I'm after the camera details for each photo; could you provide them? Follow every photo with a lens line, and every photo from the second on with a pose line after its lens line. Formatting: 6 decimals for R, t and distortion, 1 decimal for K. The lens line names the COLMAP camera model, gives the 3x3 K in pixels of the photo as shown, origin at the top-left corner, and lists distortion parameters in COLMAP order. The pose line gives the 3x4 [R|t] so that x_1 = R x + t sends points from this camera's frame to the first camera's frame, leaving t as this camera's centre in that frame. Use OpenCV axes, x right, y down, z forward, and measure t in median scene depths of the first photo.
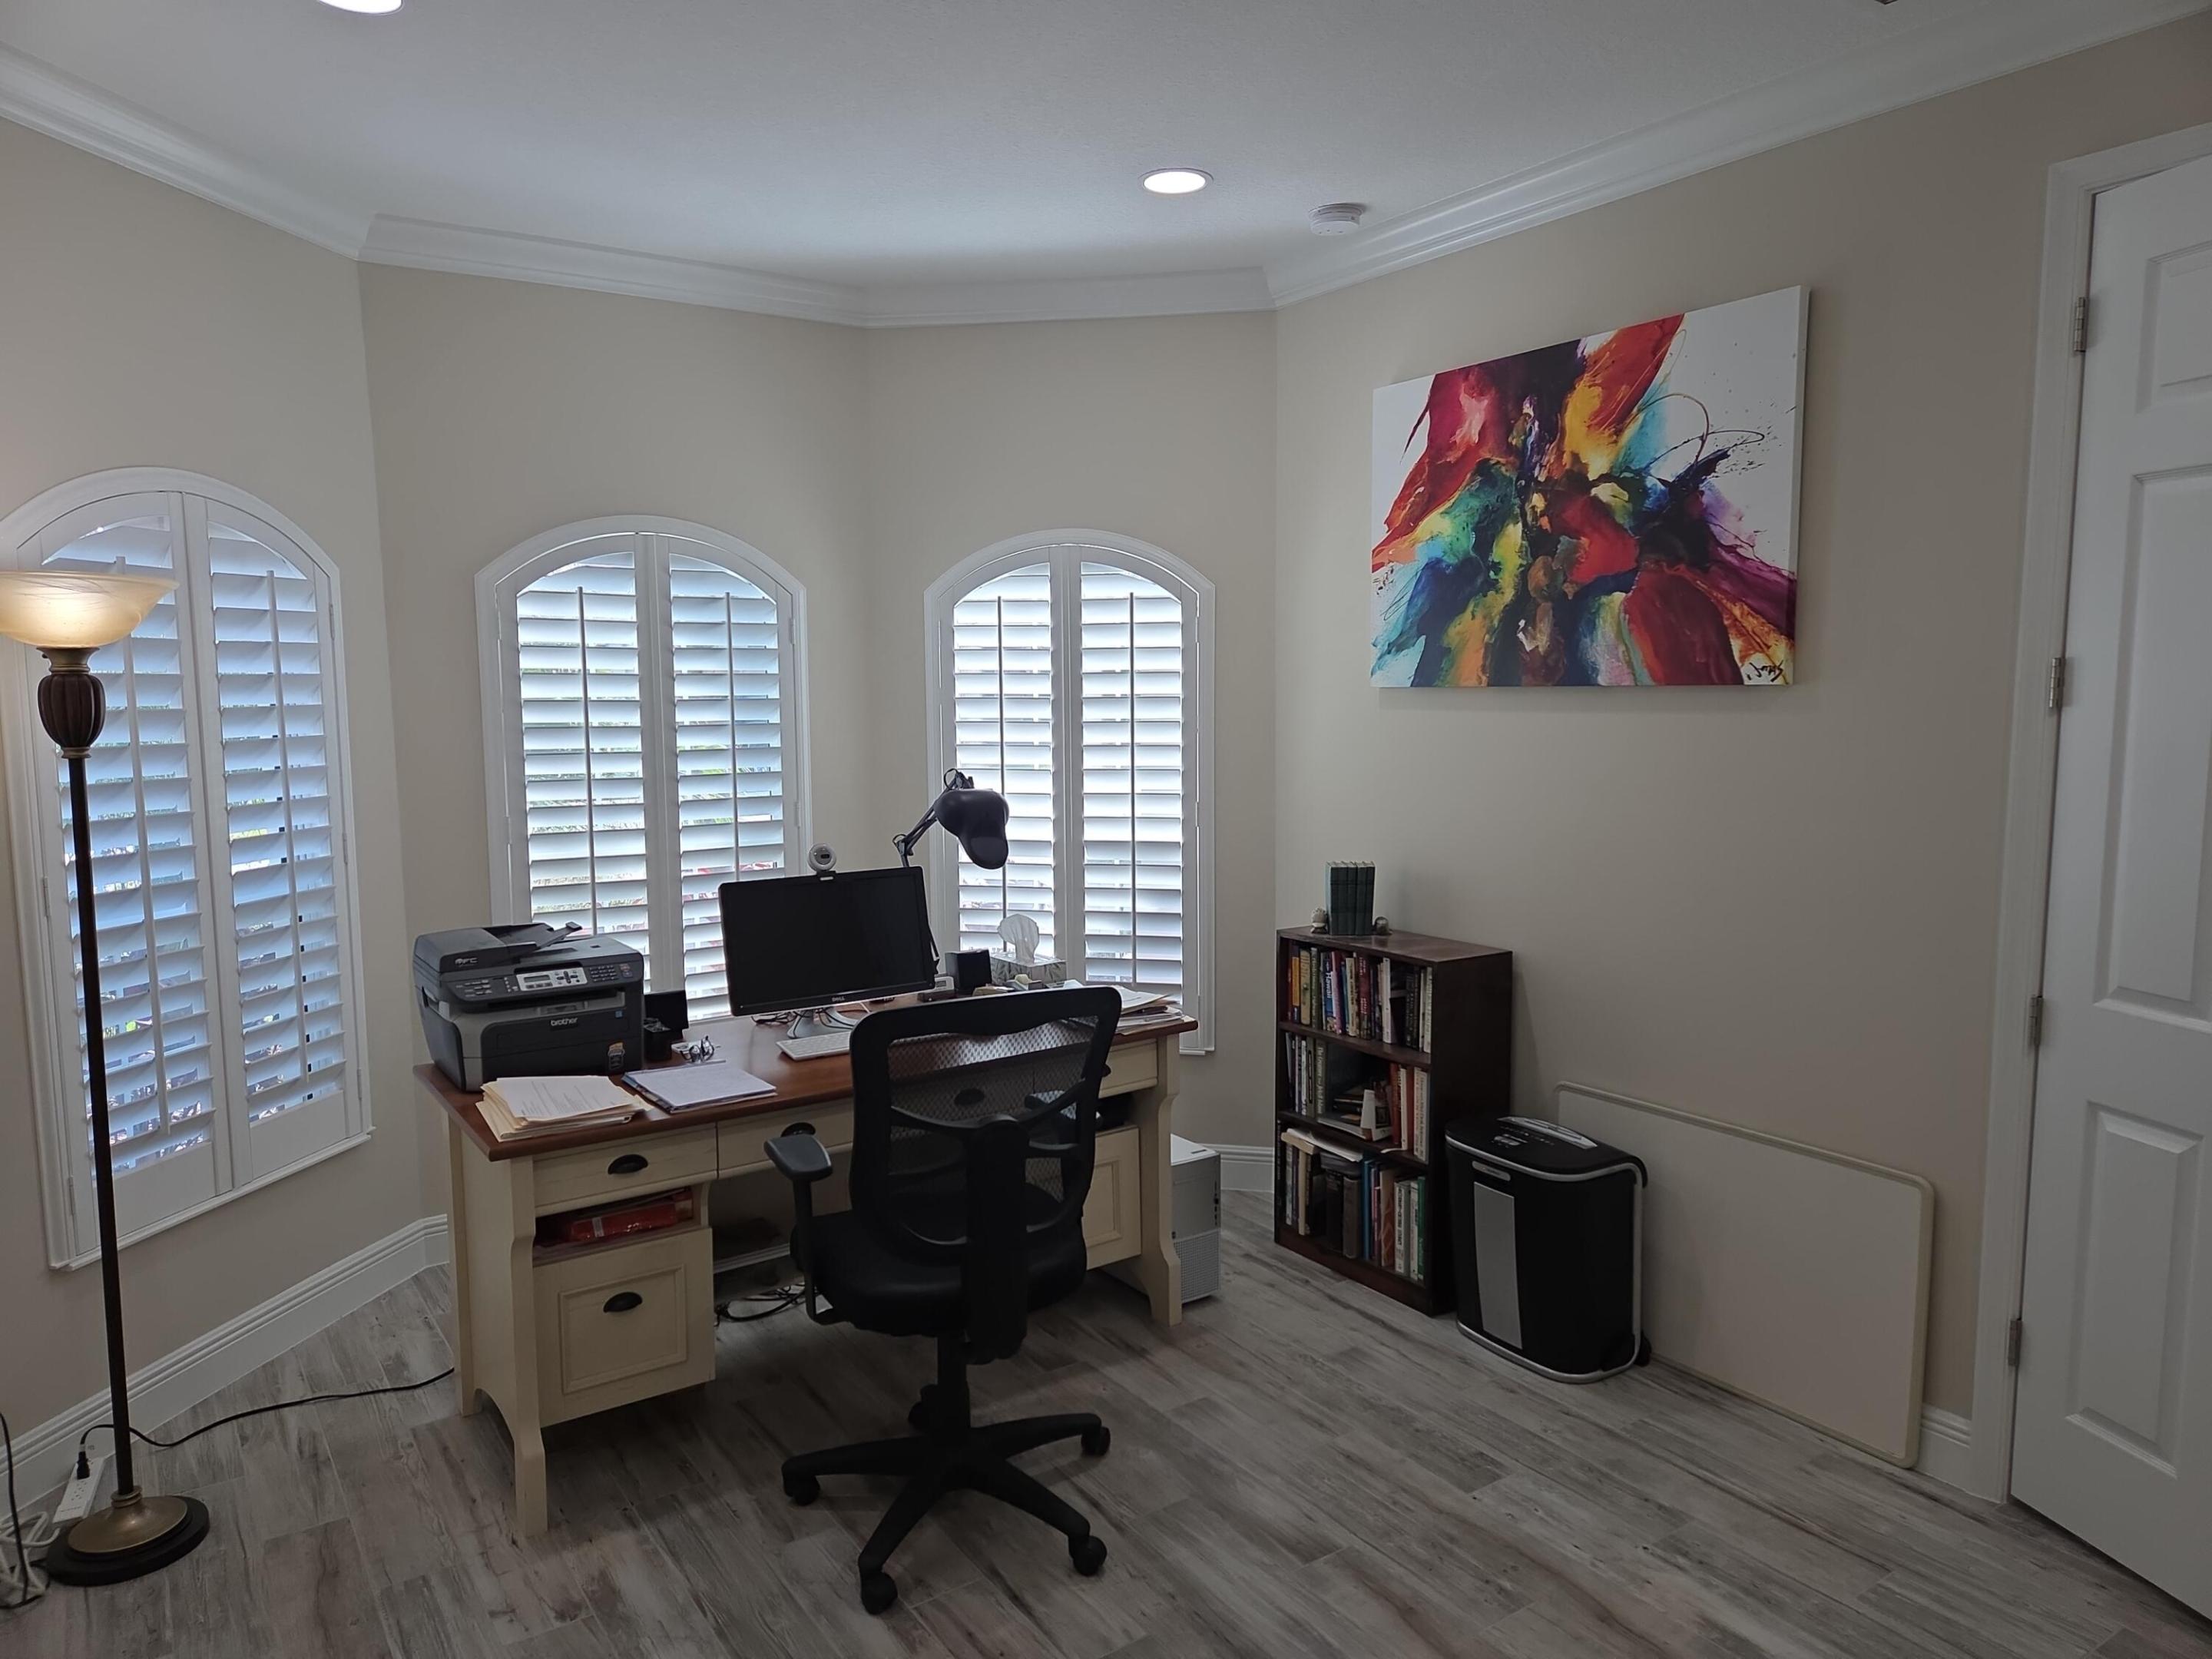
lens RADIAL K [[1469.7, 0, 1107.9], [0, 1469.7, 834.6], [0, 0, 1]] dist [0.080970, -0.073010]
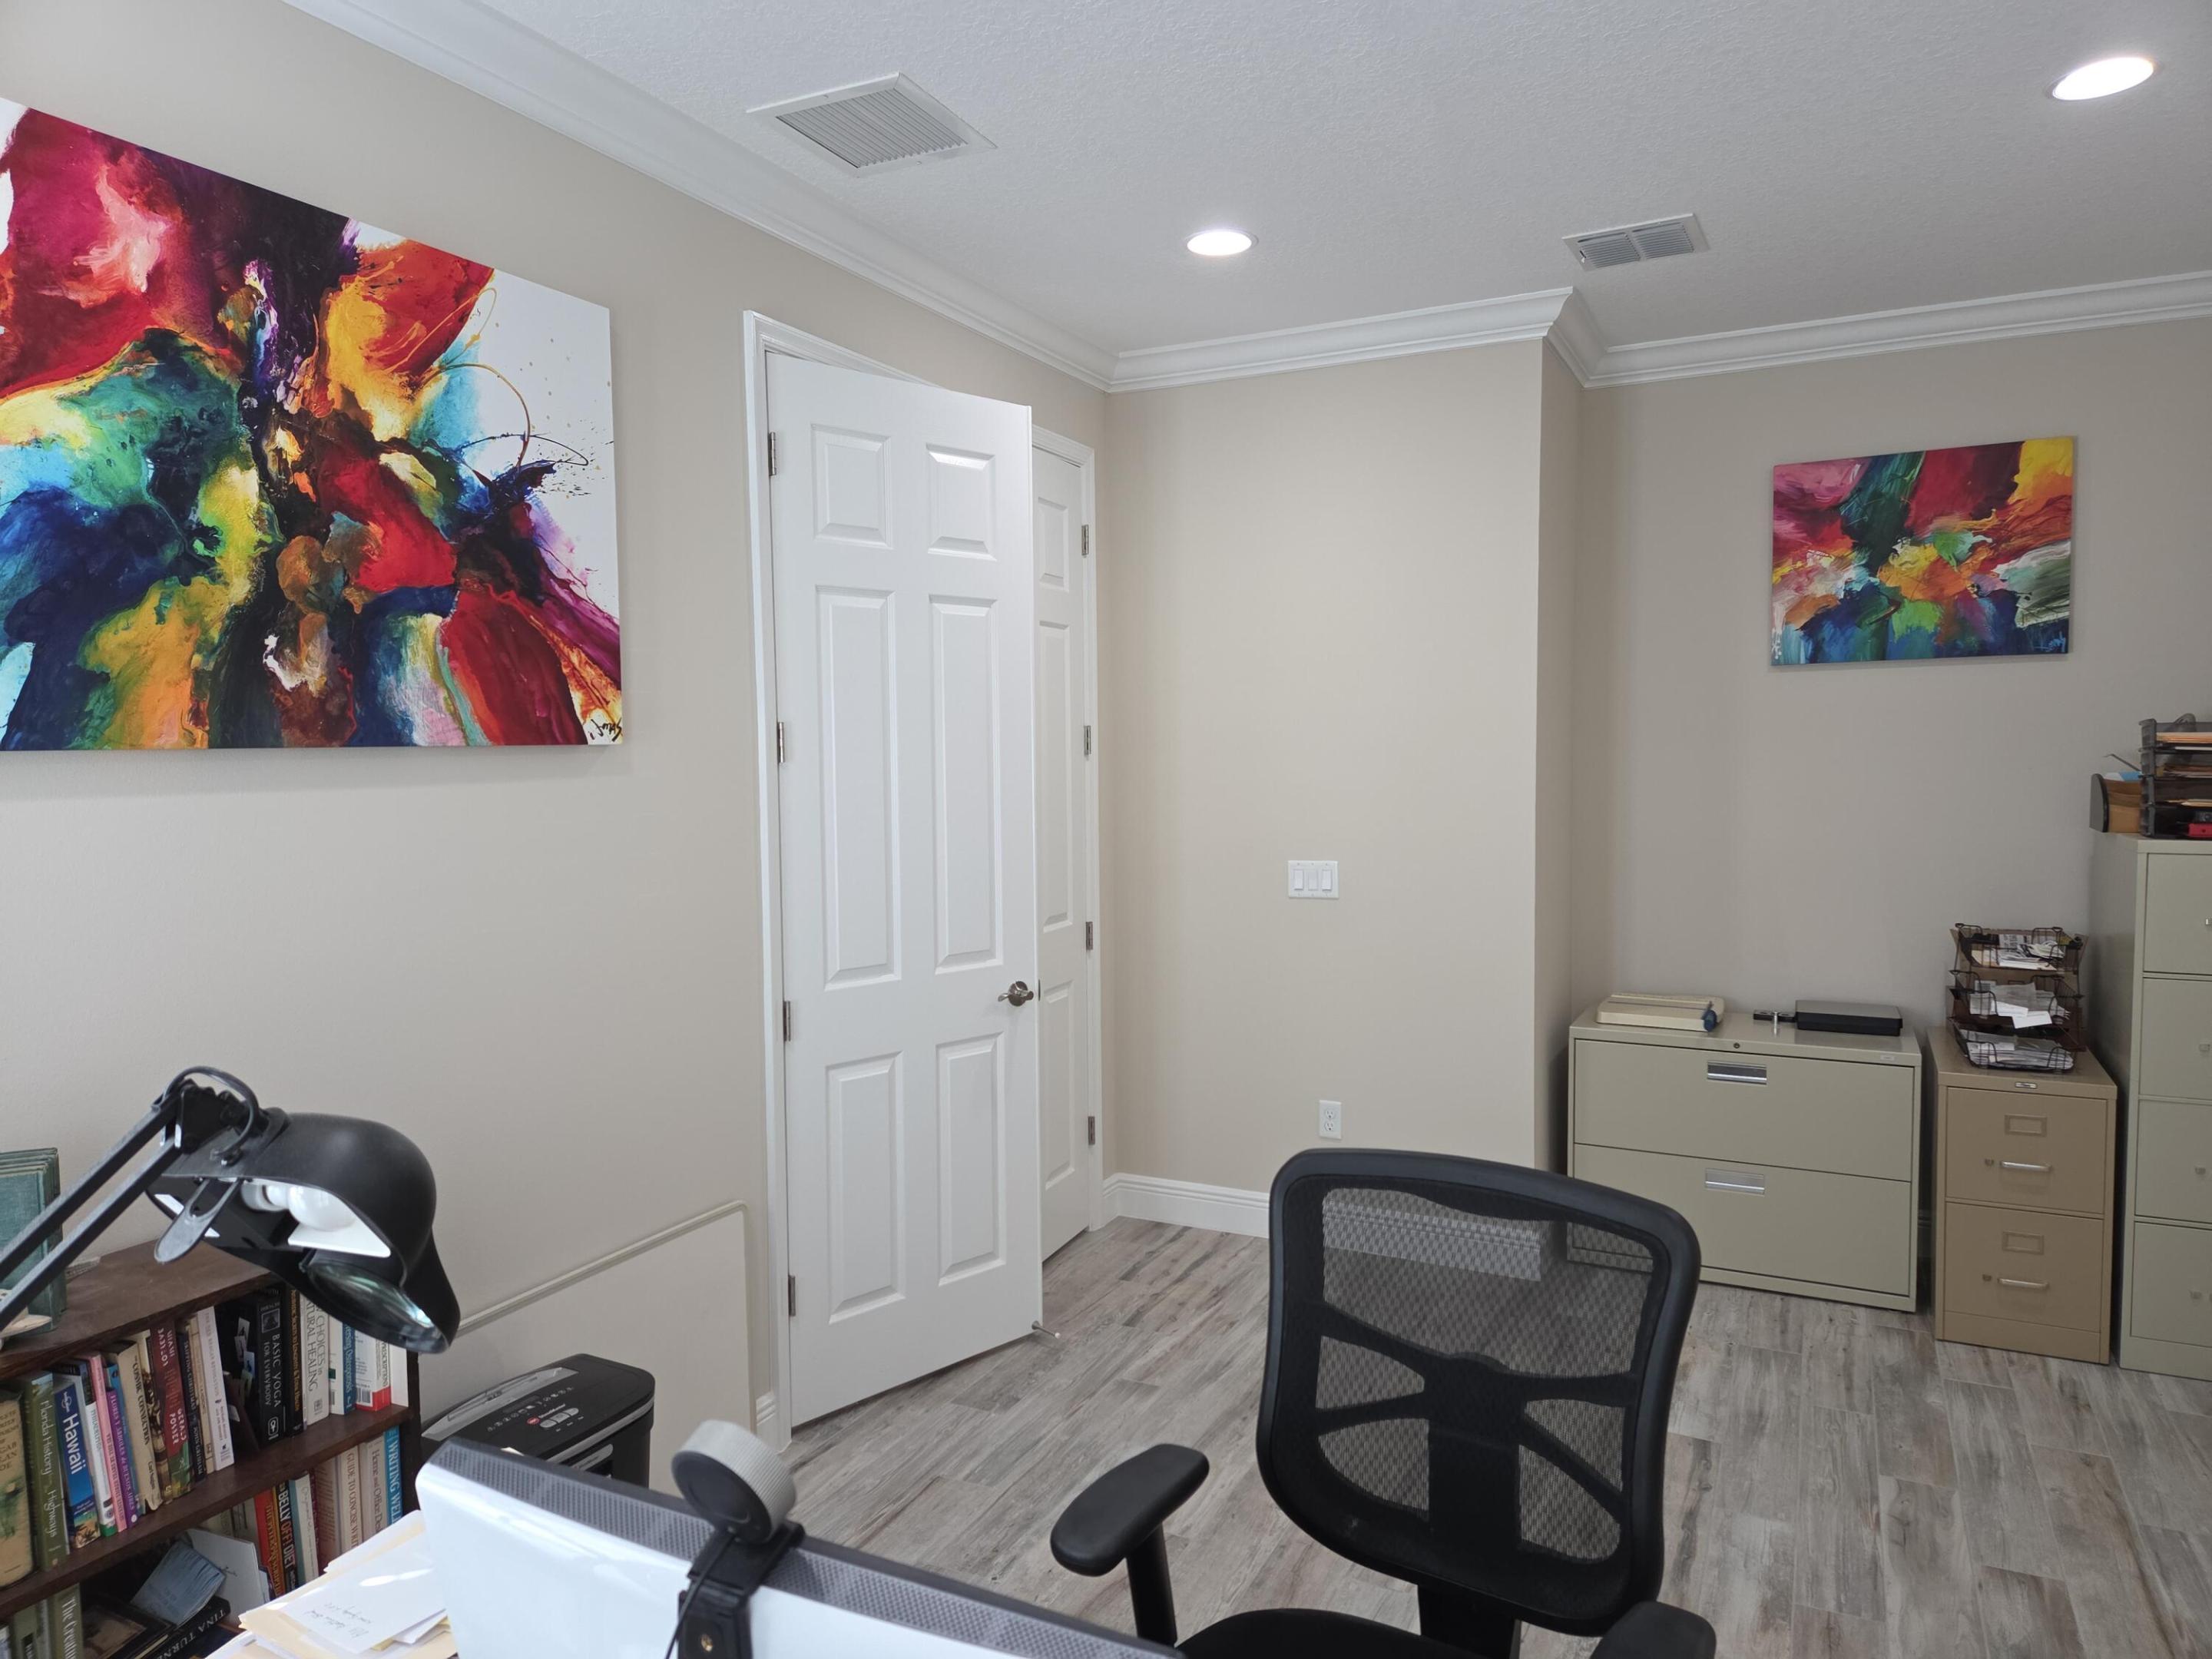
lens RADIAL K [[1469.7, 0, 1101.5], [0, 1469.7, 826.3], [0, 0, 1]] dist [0.080970, -0.073010]
pose [[-0.500185, -0.038295, 0.865072, -0.414738], [0.104639, 0.989027, 0.104285, -0.100256], [-0.859573, 0.142682, -0.490689, 1.046789]]
